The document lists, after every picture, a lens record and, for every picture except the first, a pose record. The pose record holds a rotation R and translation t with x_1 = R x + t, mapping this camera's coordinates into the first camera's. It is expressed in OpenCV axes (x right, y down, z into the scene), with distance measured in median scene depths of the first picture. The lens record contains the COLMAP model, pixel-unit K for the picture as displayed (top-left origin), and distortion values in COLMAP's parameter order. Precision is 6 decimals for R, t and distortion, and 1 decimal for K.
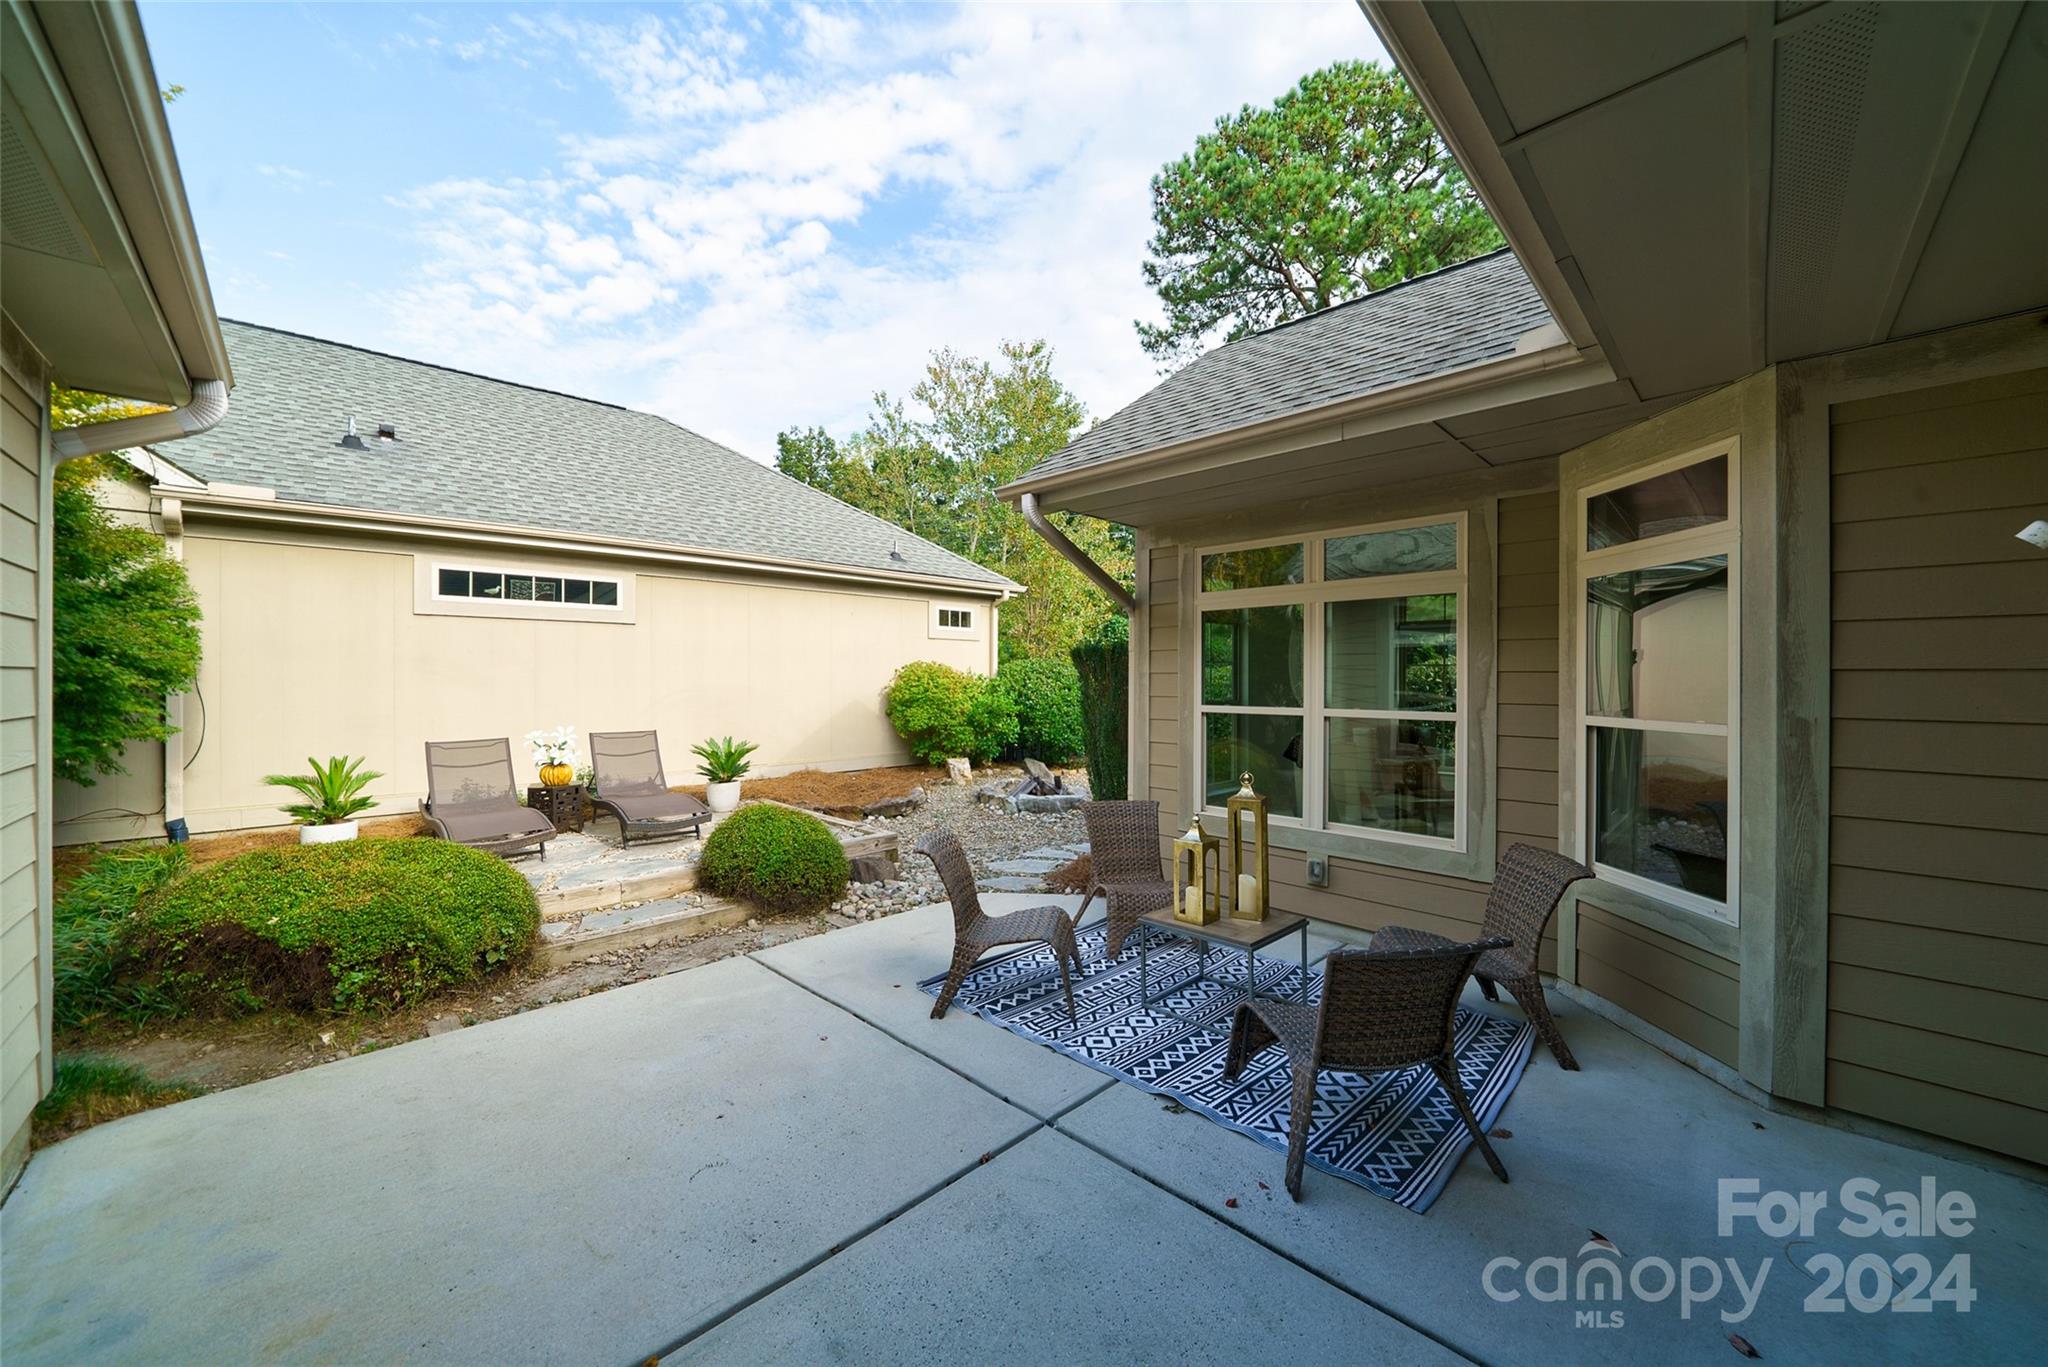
lens RADIAL K [[736.4, 0, 1019.7], [0, 736.4, 679.7], [0, 0, 1]] dist [-0.000054, -0.005880]
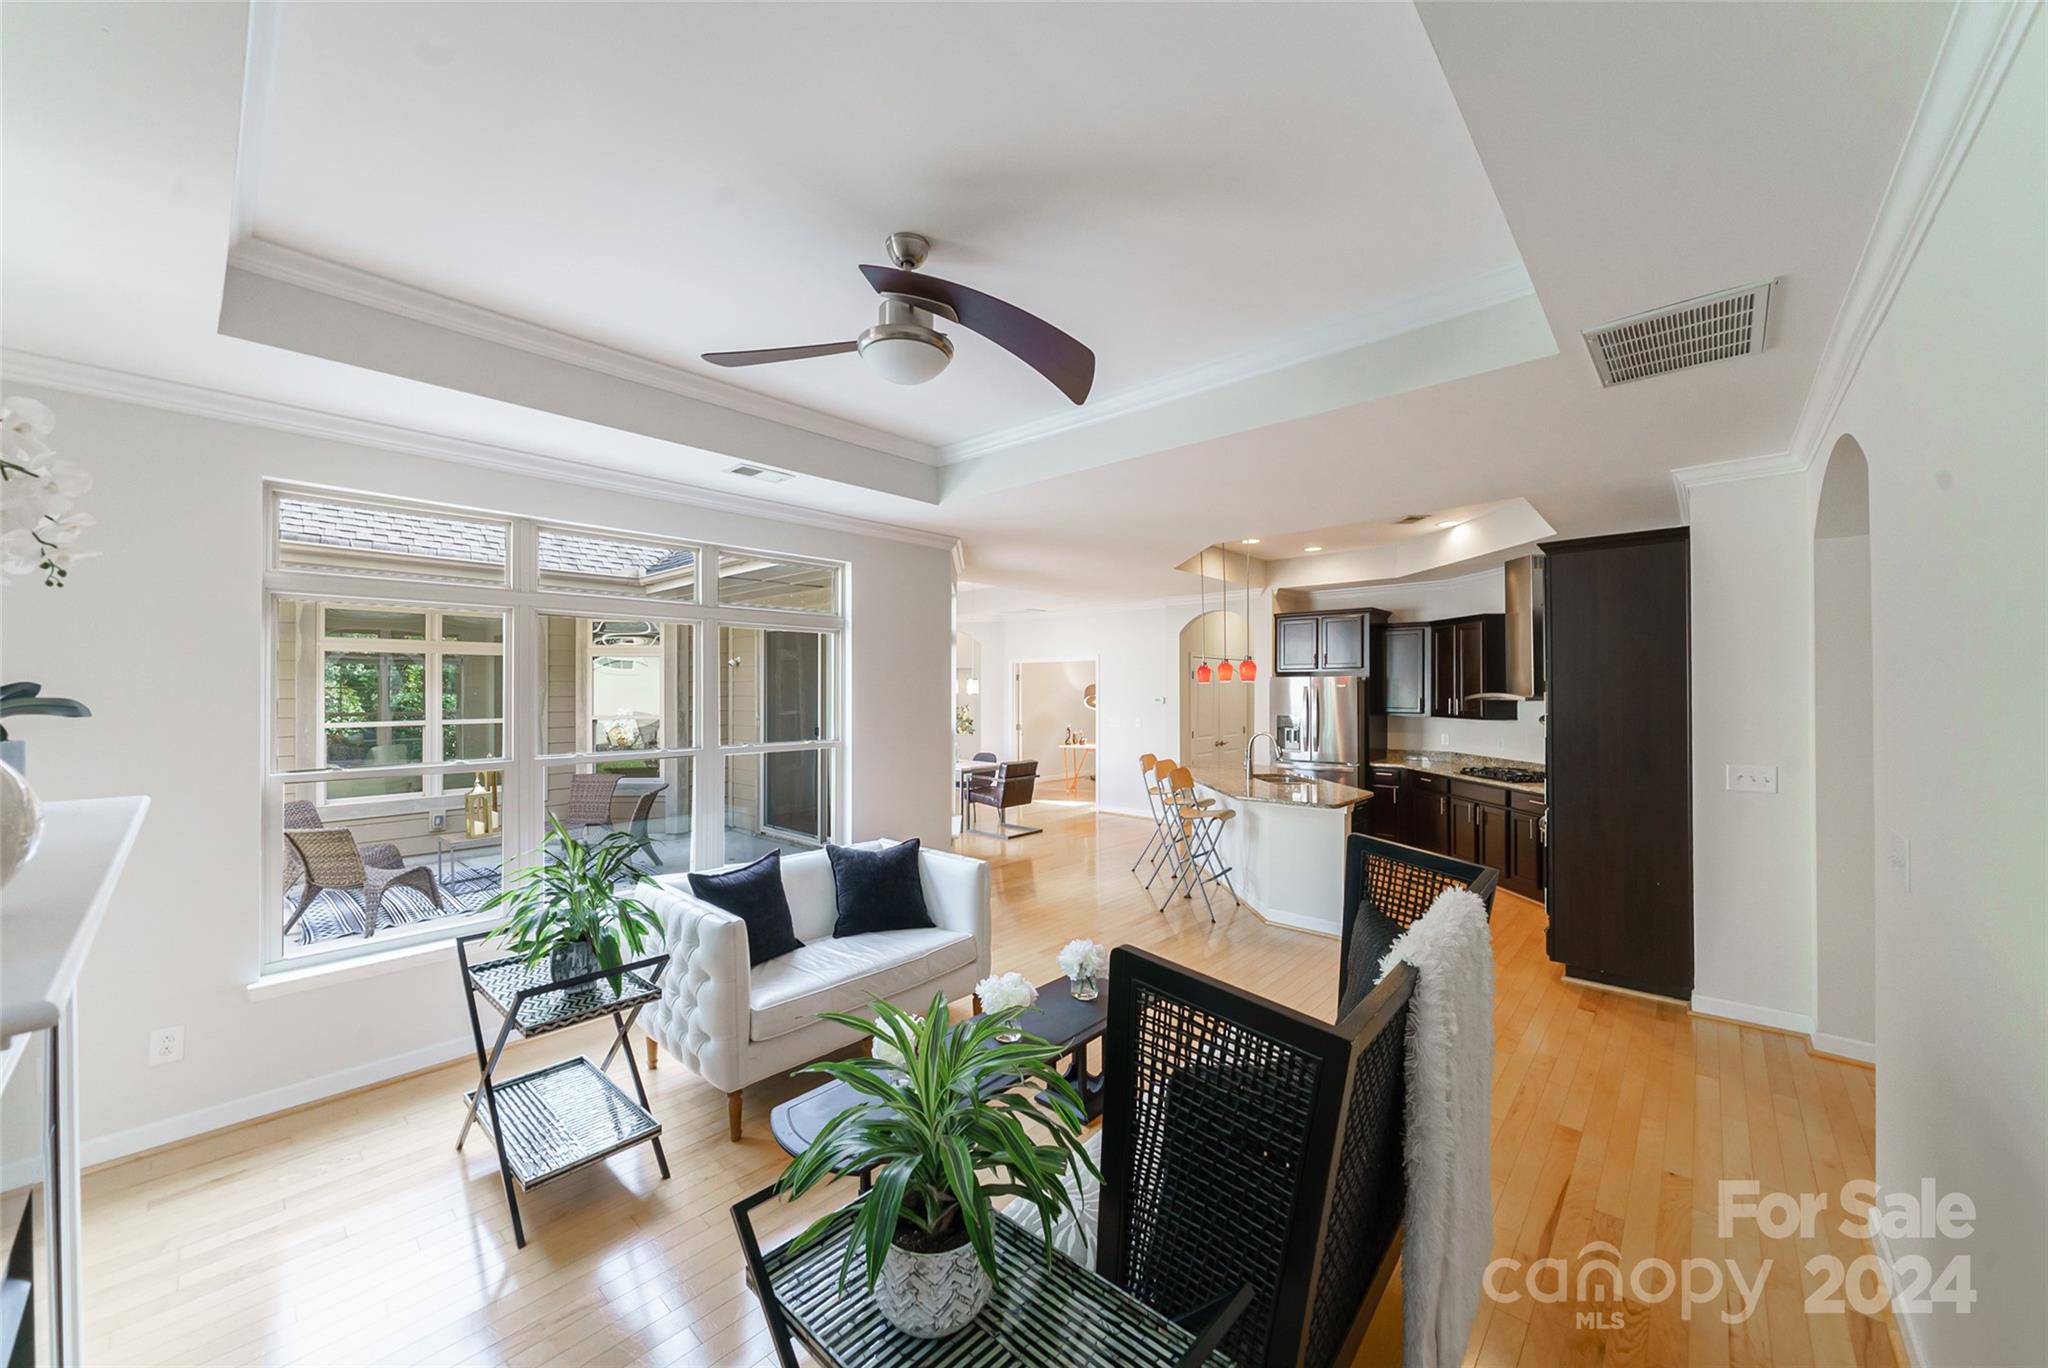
lens RADIAL K [[743.1, 0, 1017.1], [0, 743.1, 687.1], [0, 0, 1]] dist [-0.001440, -0.000005]
pose [[-0.052726, 0.002873, 0.998605, -0.579478], [0.000485, 0.999996, -0.002852, -0.011566], [-0.998609, 0.000334, -0.052727, -0.071243]]
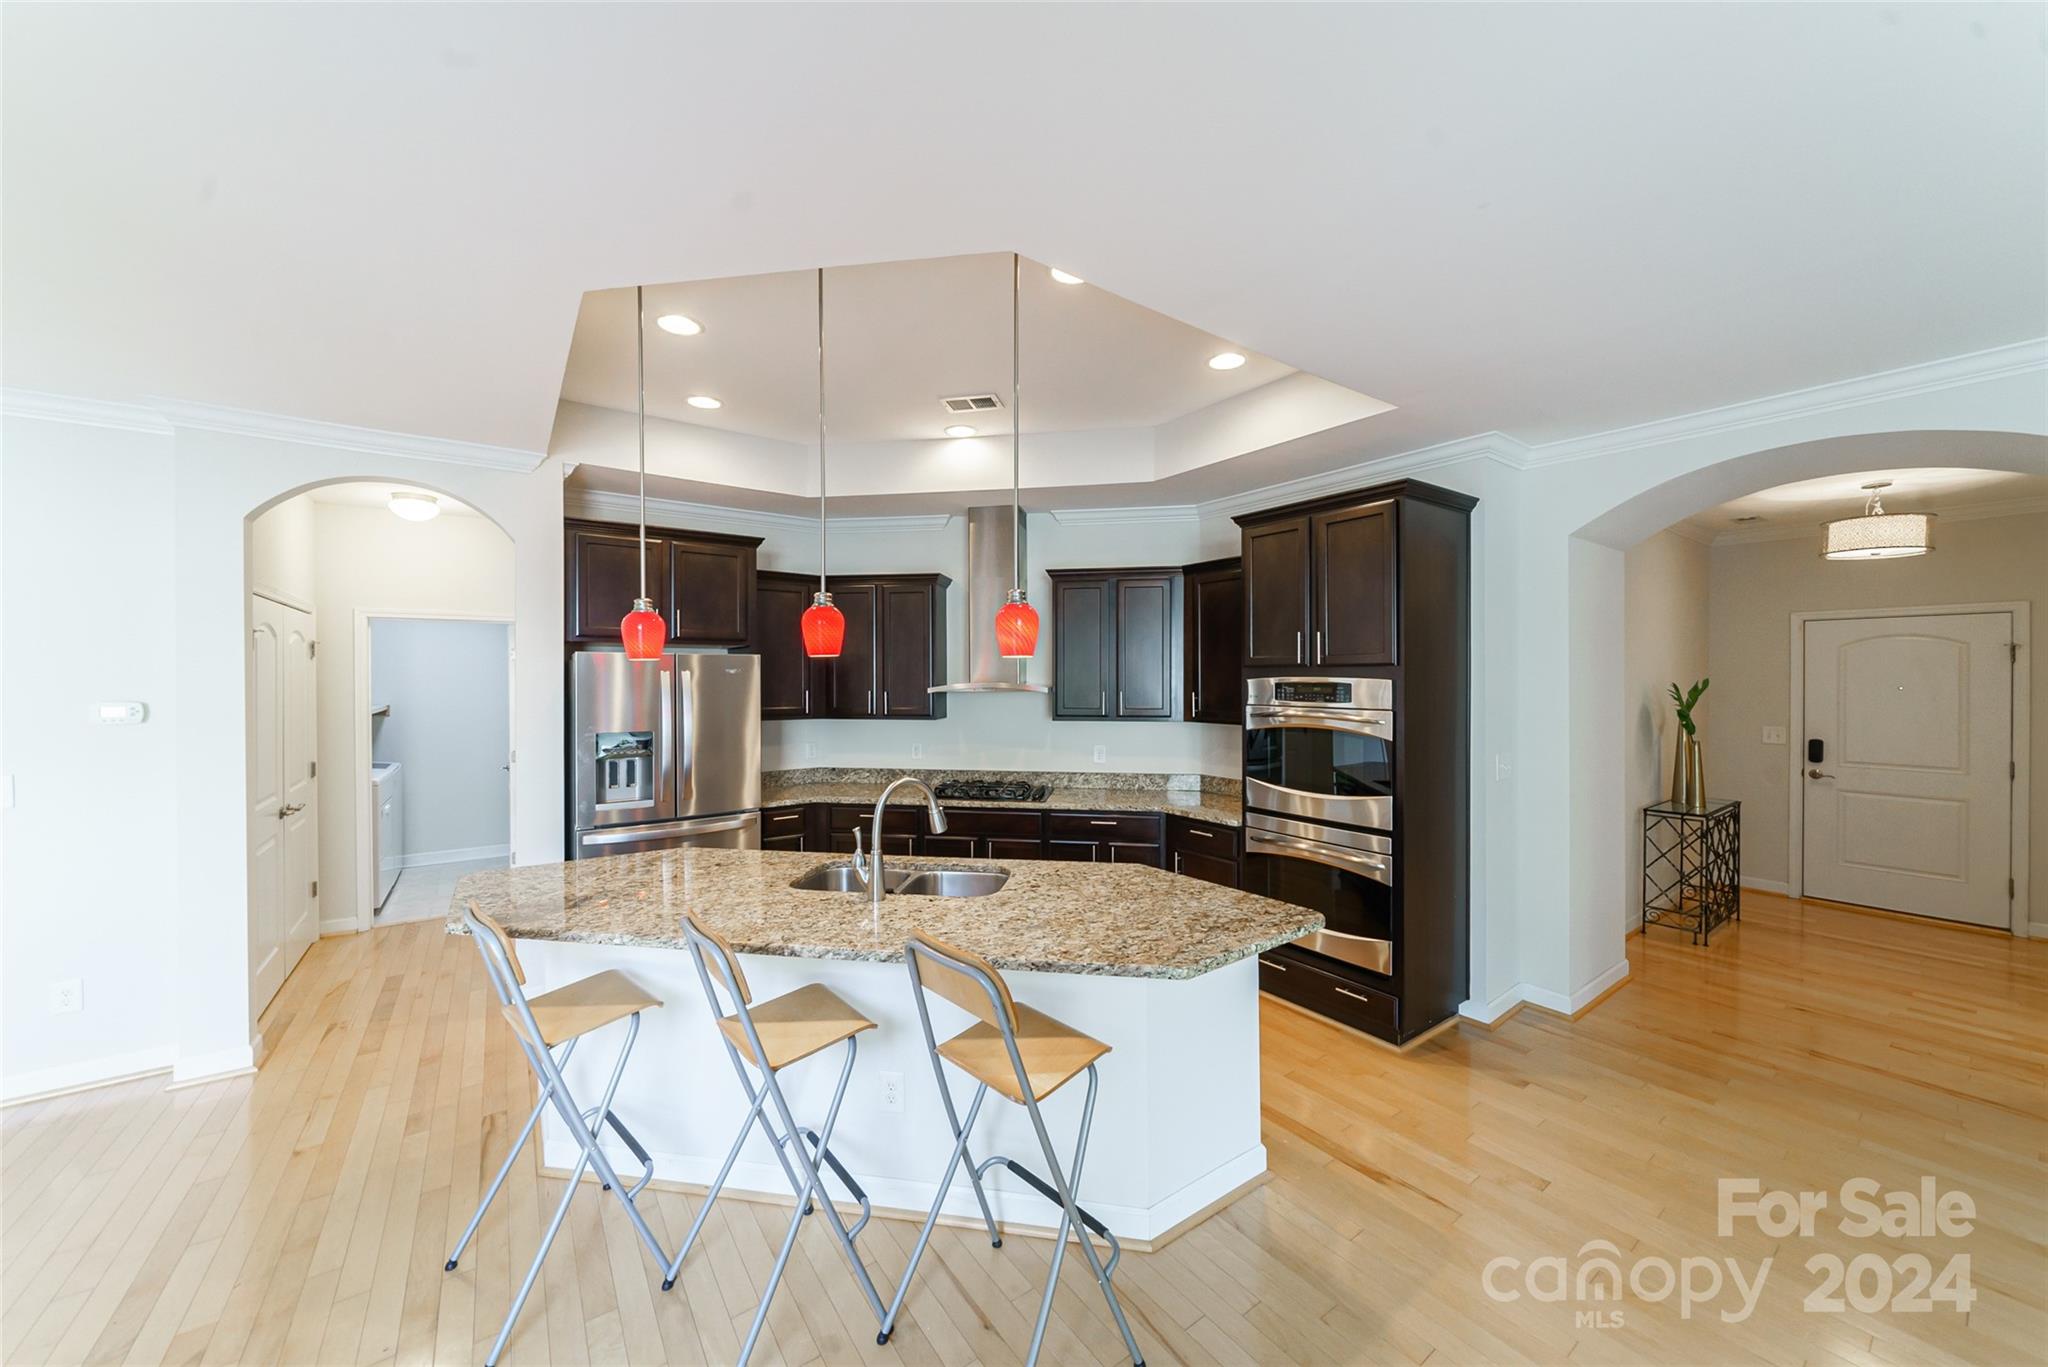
lens RADIAL K [[729.3, 0, 1016.5], [0, 729.3, 680.9], [0, 0, 1]] dist [-0.000379, 0.000018]
pose [[-0.988152, 0.002170, 0.153461, -0.090674], [0.002761, 0.999990, 0.003640, -0.010707], [-0.153451, 0.004021, -0.988148, -0.064007]]
